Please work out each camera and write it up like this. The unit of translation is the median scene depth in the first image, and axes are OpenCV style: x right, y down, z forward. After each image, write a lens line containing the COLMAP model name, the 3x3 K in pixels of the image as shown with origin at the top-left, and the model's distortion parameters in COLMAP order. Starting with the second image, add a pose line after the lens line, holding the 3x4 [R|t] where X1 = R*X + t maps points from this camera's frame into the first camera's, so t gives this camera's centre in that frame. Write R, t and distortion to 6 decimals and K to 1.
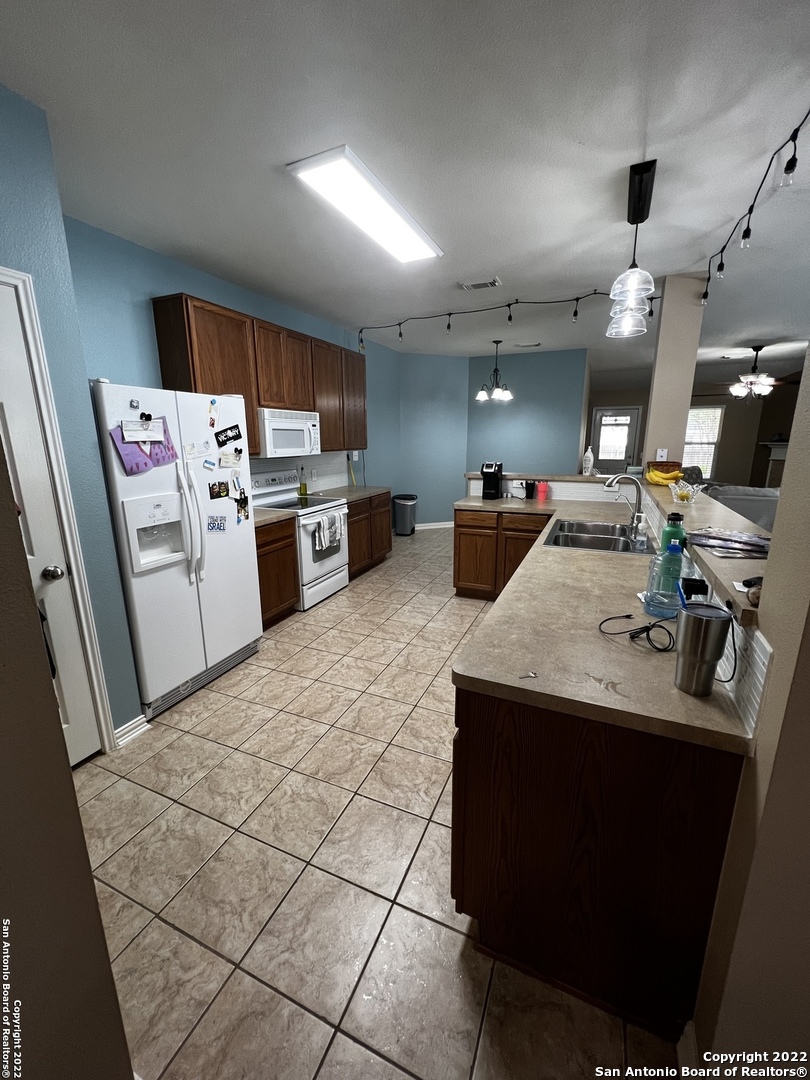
lens RADIAL K [[433.2, 0, 407.0], [0, 433.2, 538.6], [0, 0, 1]] dist [-0.001925, 0.000496]
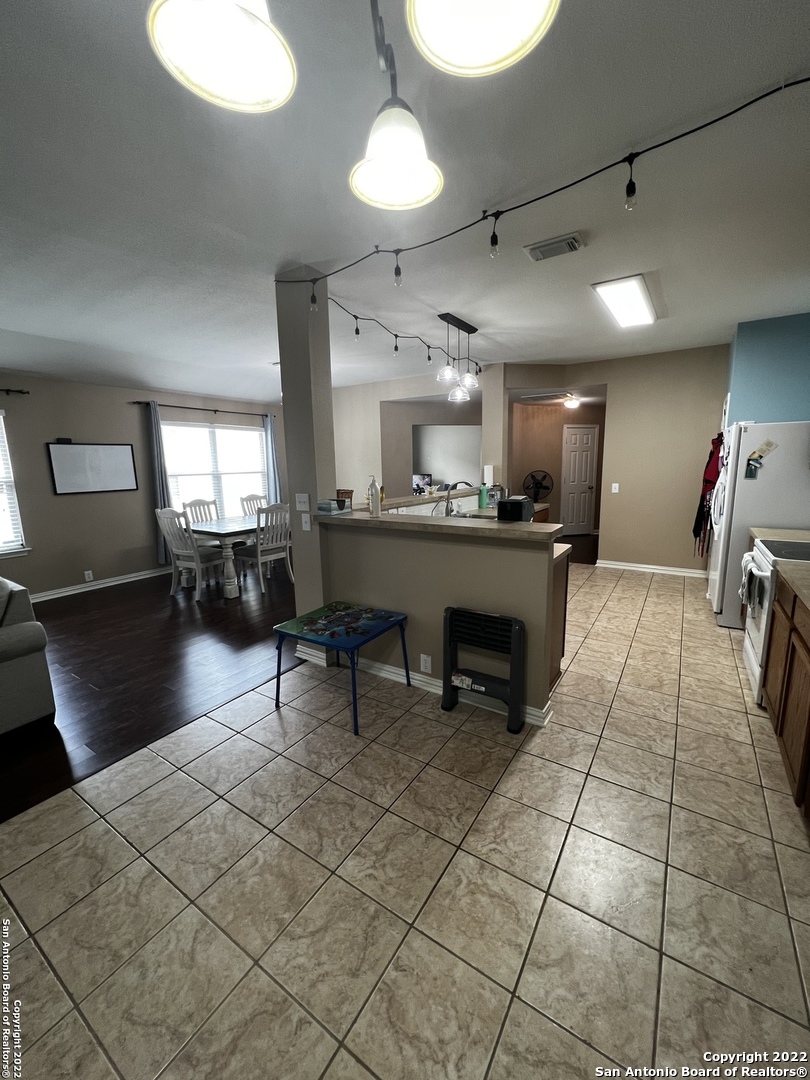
lens RADIAL K [[433.2, 0, 407.0], [0, 433.2, 538.6], [0, 0, 1]] dist [-0.001925, 0.000496]
pose [[-0.986702, -0.004803, 0.162471, 0.276498], [0.059769, 0.918810, 0.390148, -0.416368], [-0.151154, 0.394671, -0.906304, 1.784883]]
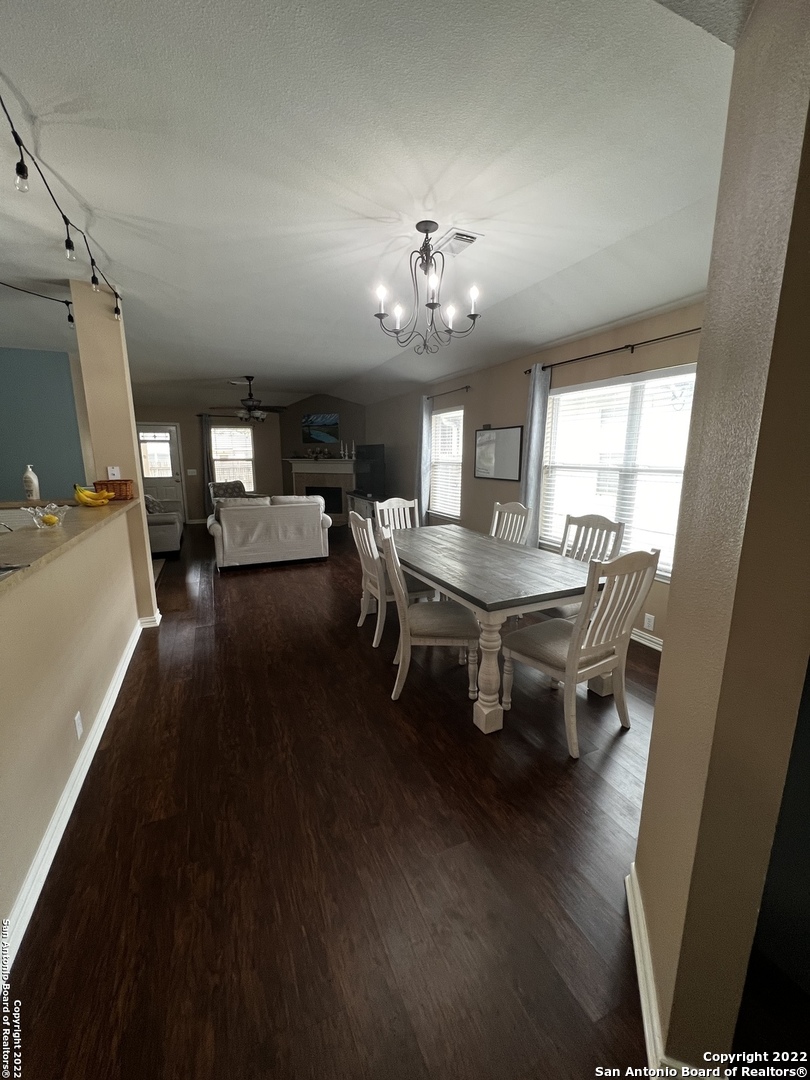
lens RADIAL K [[432.3, 0, 407.3], [0, 432.3, 540.8], [0, 0, 1]] dist [-0.002431, -0.000229]
pose [[0.666829, -0.142965, 0.731368, 0.300804], [0.166441, 0.985206, 0.040831, 0.019205], [-0.726386, 0.094502, 0.680759, -0.084442]]
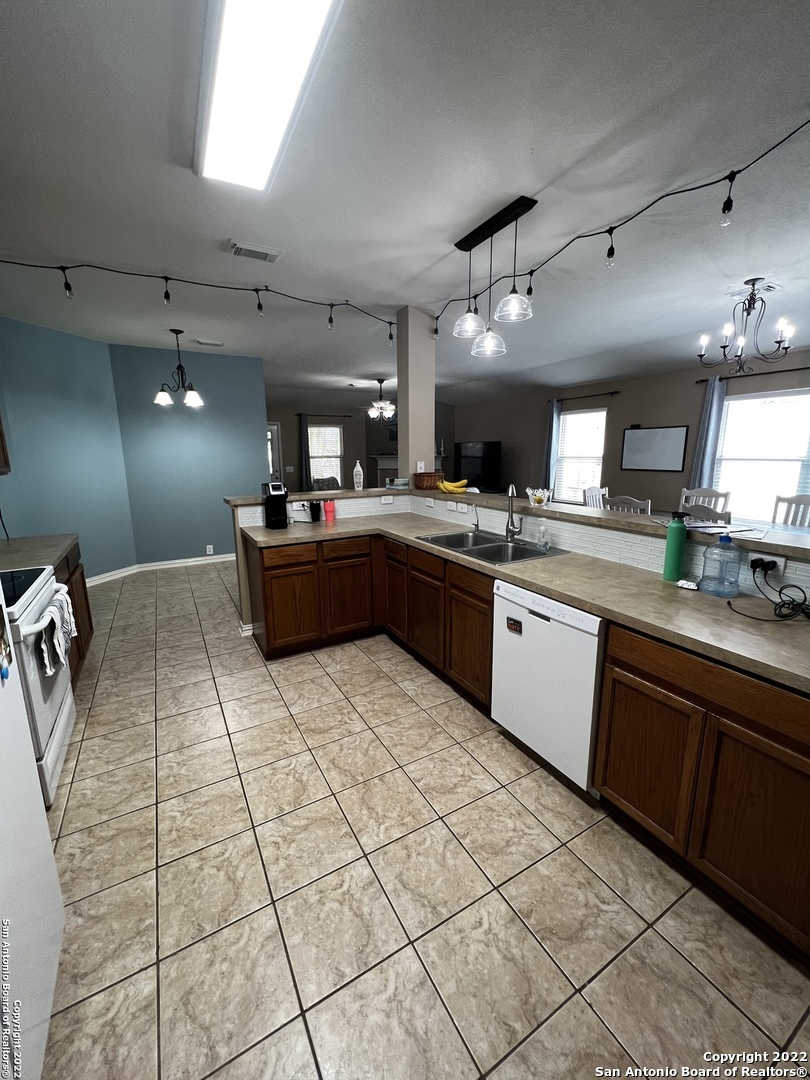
lens RADIAL K [[433.2, 0, 407.0], [0, 433.2, 538.6], [0, 0, 1]] dist [-0.001925, 0.000496]
pose [[0.594934, -0.160557, 0.787575, -0.334884], [0.187544, 0.980529, 0.058222, -0.082540], [-0.781588, 0.113067, 0.613462, 0.359541]]
